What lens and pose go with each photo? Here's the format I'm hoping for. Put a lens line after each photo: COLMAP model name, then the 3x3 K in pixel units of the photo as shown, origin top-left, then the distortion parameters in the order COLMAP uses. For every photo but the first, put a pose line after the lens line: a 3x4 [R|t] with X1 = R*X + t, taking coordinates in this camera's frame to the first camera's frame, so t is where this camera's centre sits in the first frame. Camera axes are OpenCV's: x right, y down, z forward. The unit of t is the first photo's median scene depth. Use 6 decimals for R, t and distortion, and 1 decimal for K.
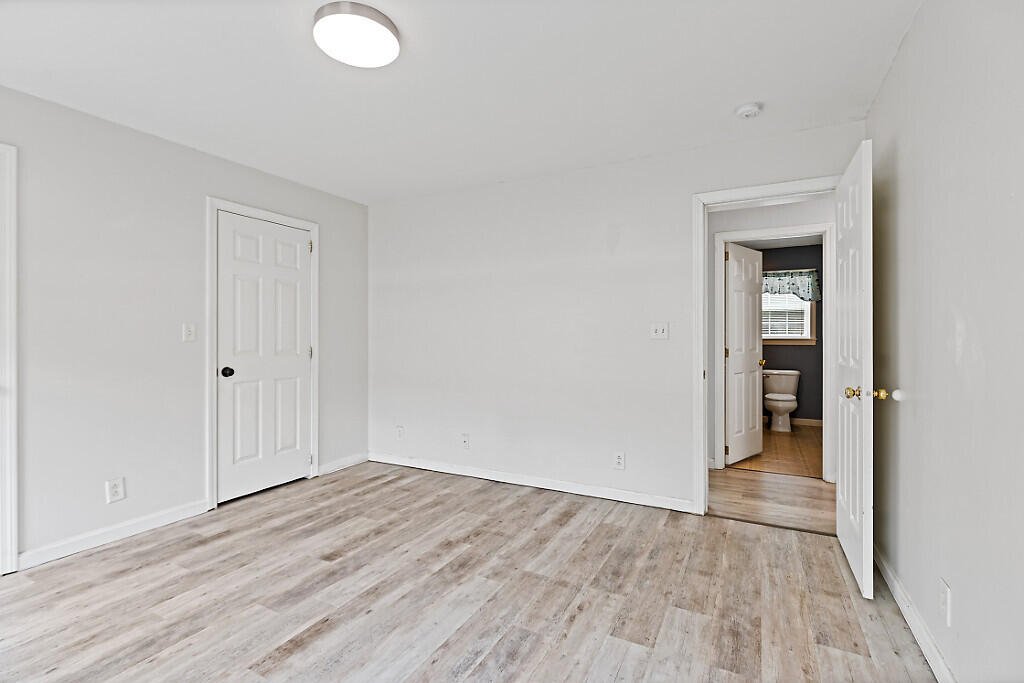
lens RADIAL K [[476.9, 0, 505.3], [0, 476.9, 335.6], [0, 0, 1]] dist [0.000011, -0.000035]
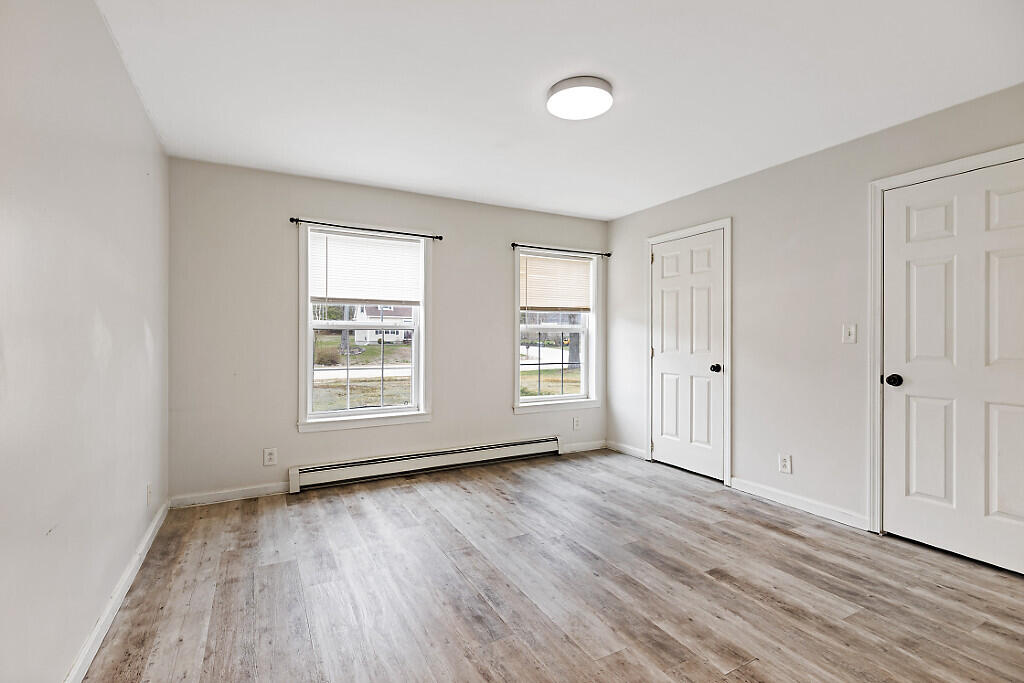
lens RADIAL K [[476.9, 0, 505.3], [0, 476.9, 335.6], [0, 0, 1]] dist [0.000011, -0.000035]
pose [[-0.562031, -0.003331, -0.827110, 0.600915], [-0.002019, 0.999994, -0.002655, 0.002571], [0.827114, 0.000178, -0.562034, 1.109001]]
